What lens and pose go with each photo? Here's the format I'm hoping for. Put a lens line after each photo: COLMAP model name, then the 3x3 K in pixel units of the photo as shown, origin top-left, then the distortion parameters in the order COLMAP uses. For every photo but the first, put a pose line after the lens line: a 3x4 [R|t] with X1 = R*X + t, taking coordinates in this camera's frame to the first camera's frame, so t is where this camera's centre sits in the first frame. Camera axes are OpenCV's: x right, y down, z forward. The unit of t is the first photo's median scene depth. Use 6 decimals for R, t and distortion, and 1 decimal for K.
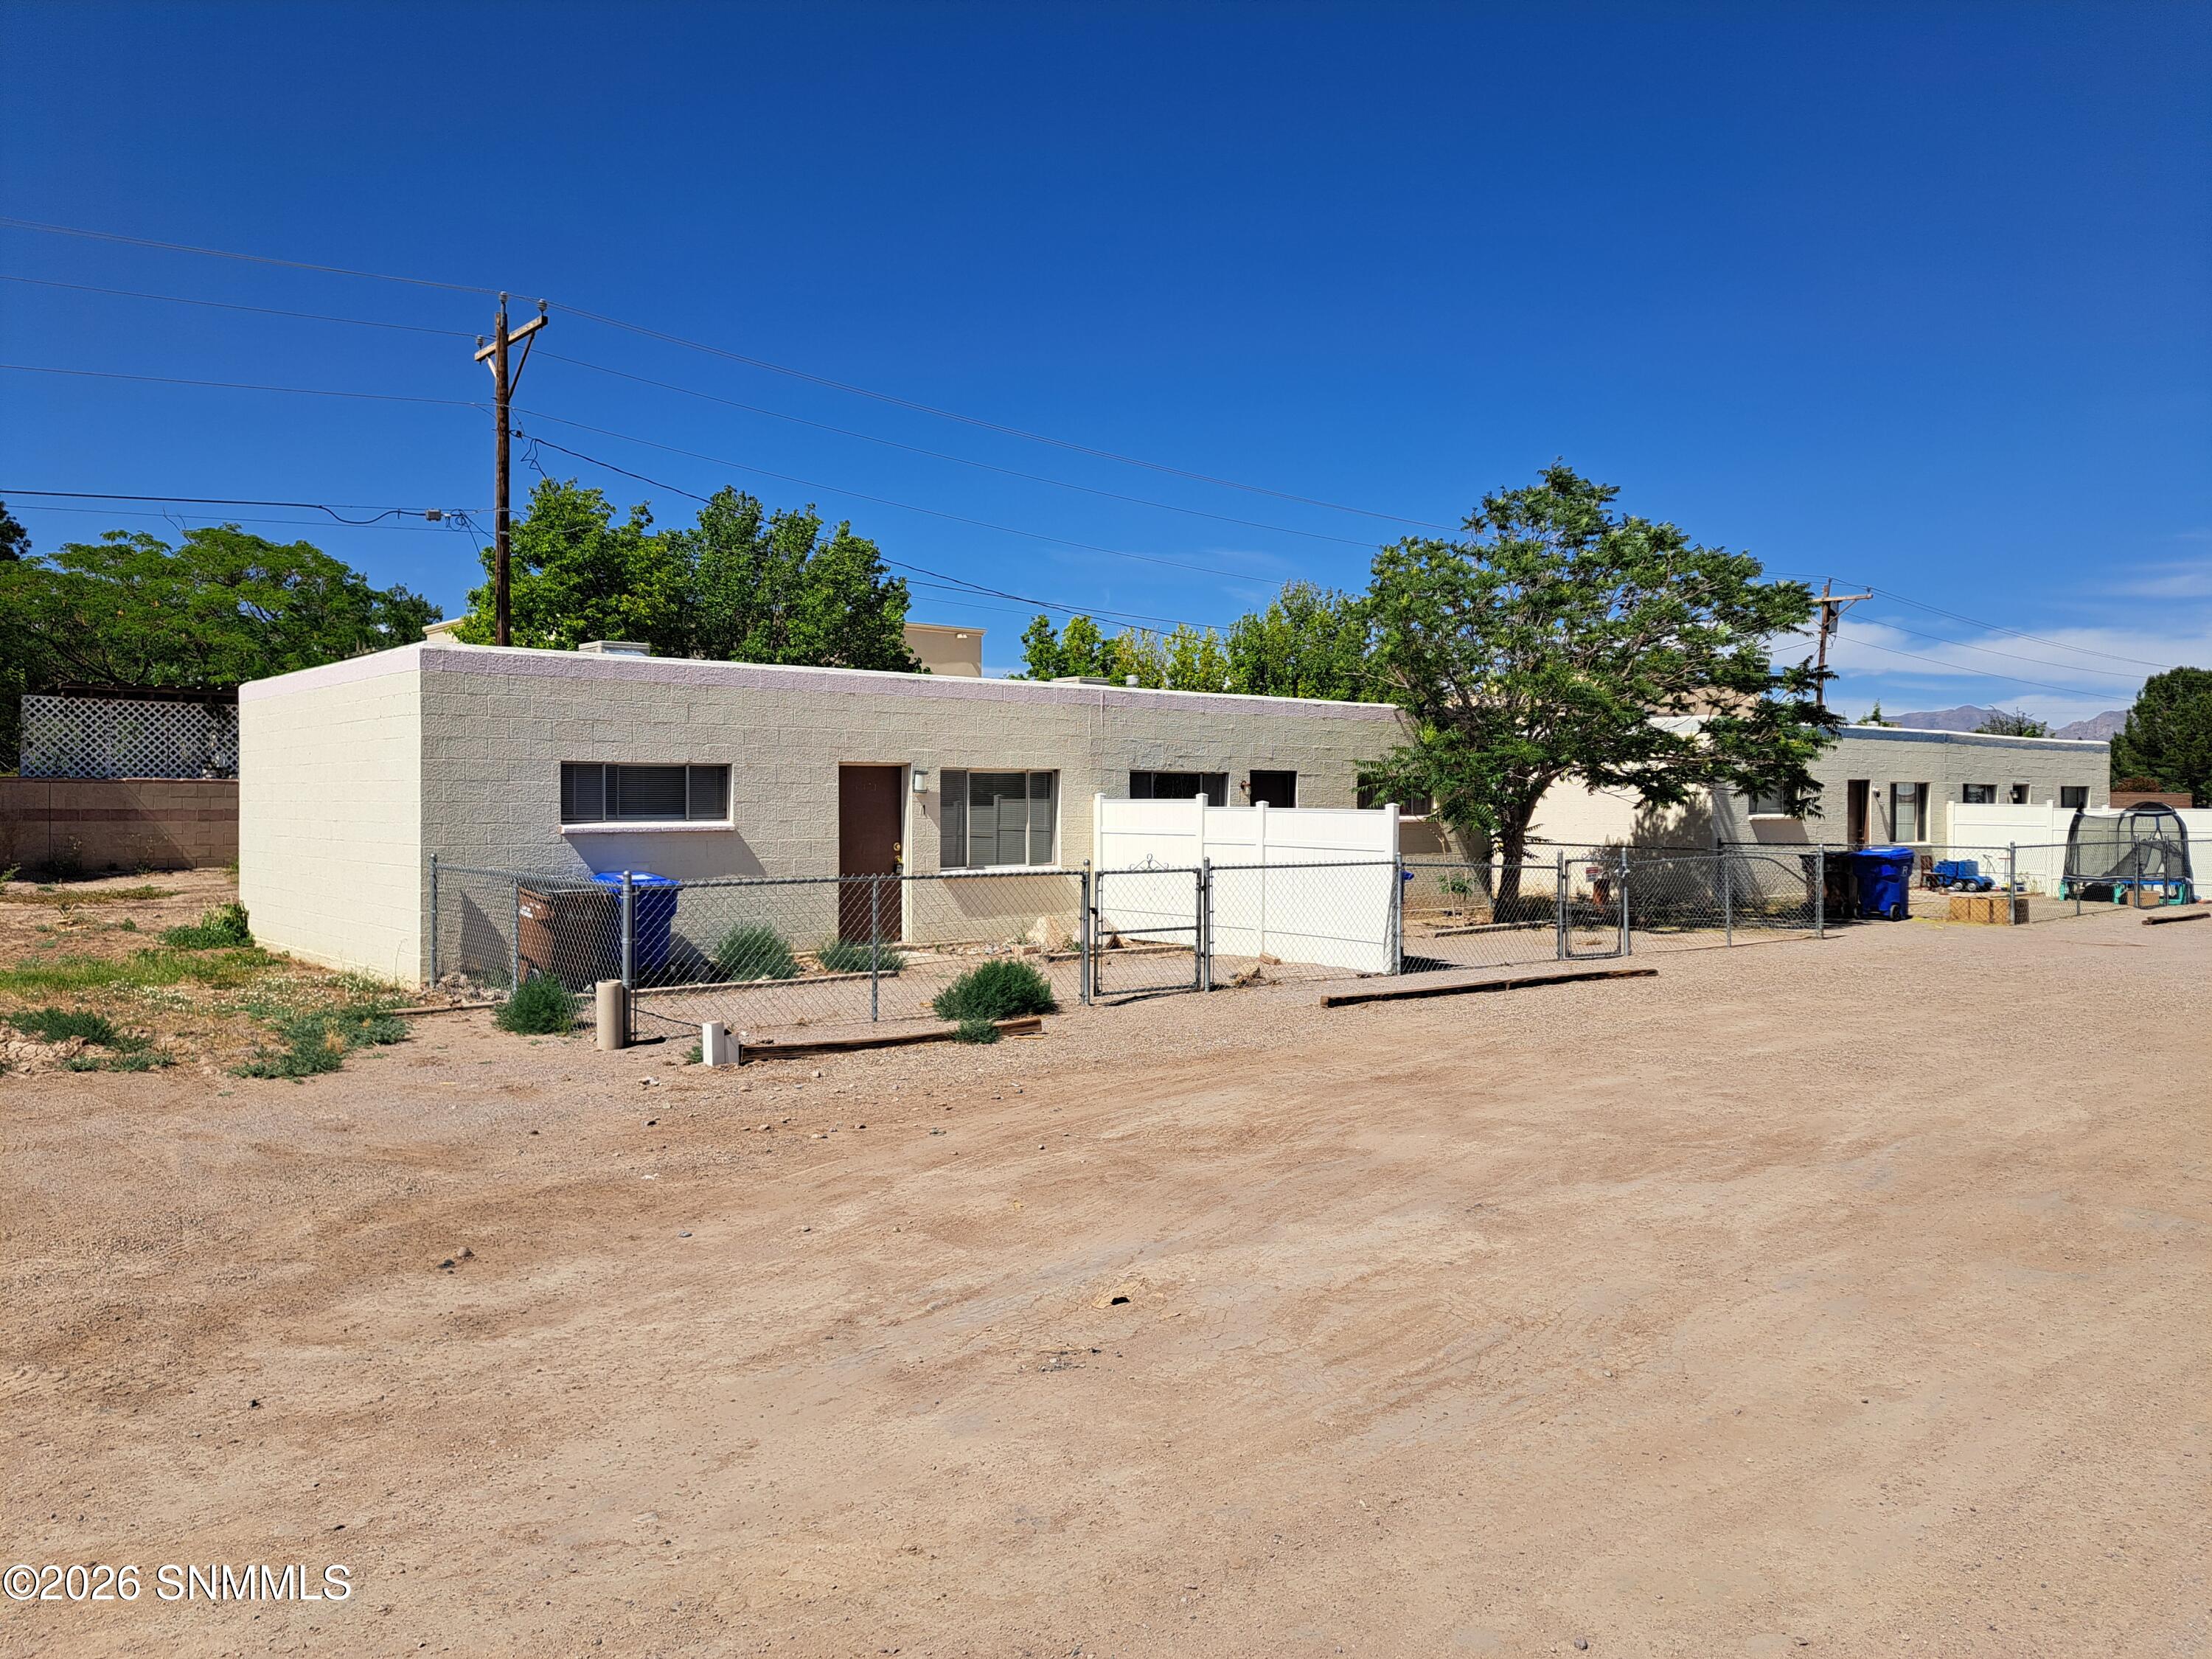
lens RADIAL K [[1579.7, 0, 1108.7], [0, 1579.7, 827.9], [0, 0, 1]] dist [0.054396, -0.000977]
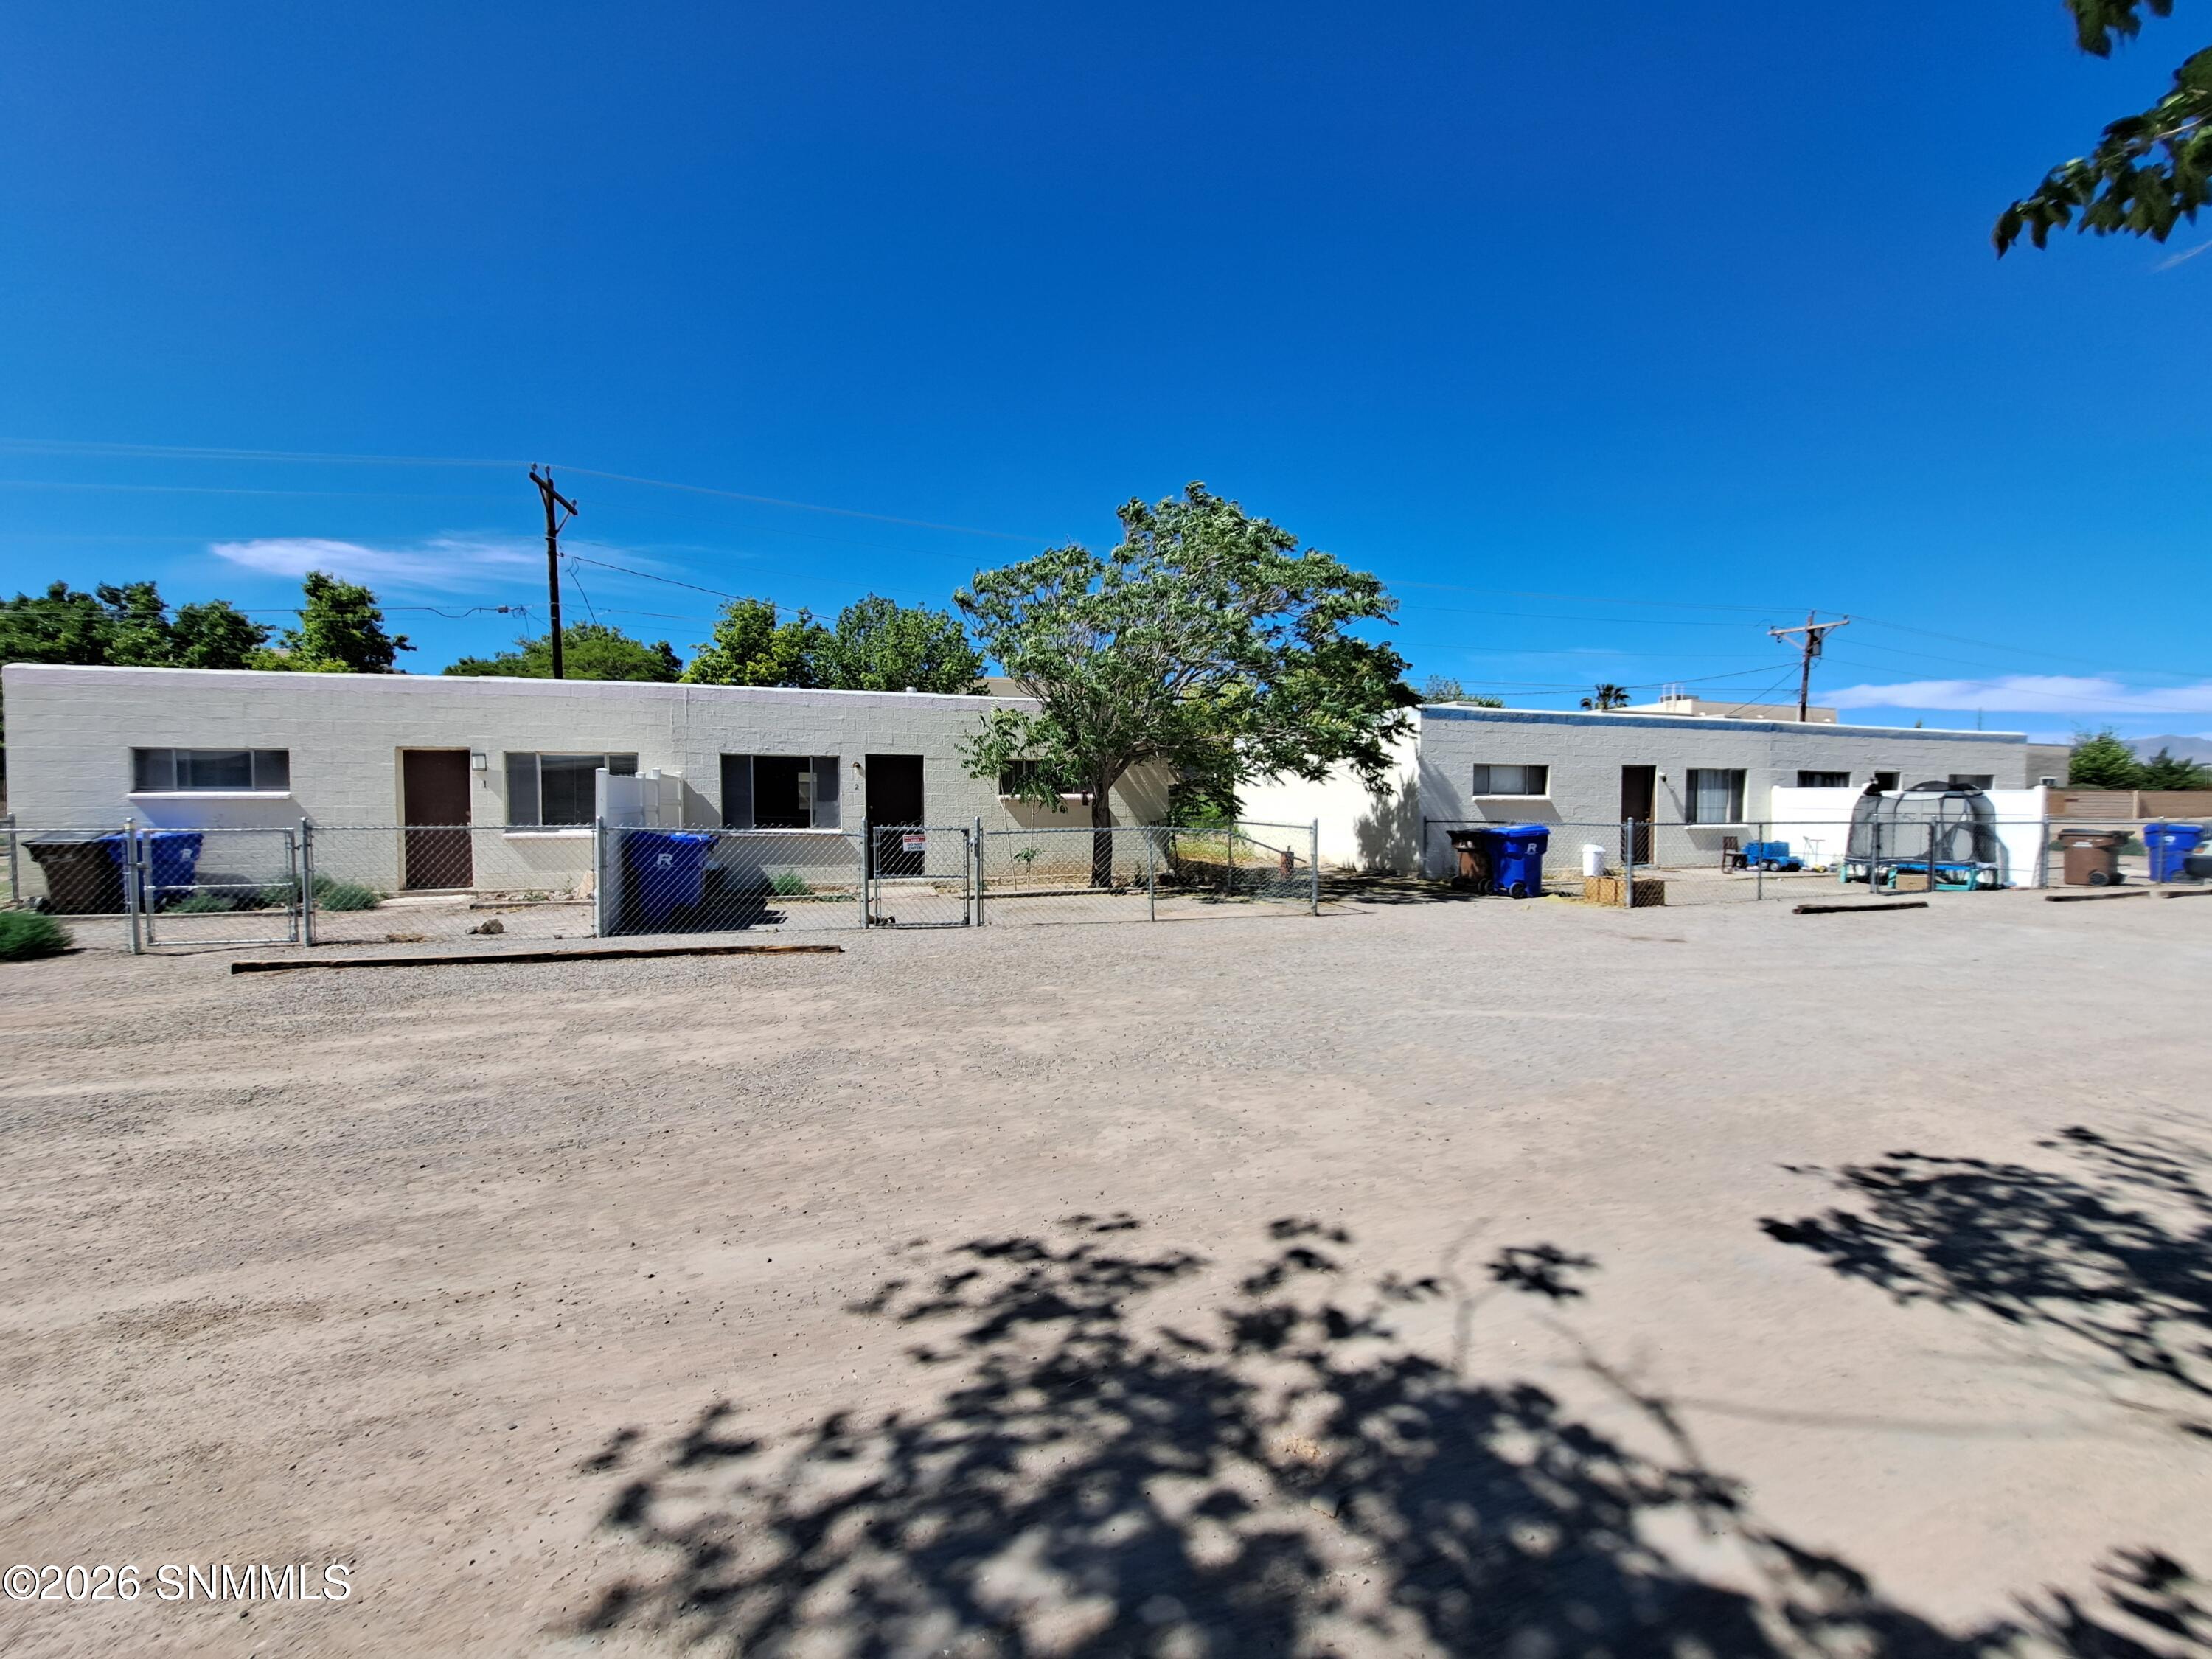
lens RADIAL K [[883.1, 0, 1102.4], [0, 883.1, 835.5], [0, 0, 1]] dist [-0.017497, 0.000537]
pose [[0.925114, 0.013742, -0.379440, 0.611996], [-0.005914, 0.999745, 0.021790, 0.011542], [0.379642, -0.017914, 0.924960, 0.531947]]
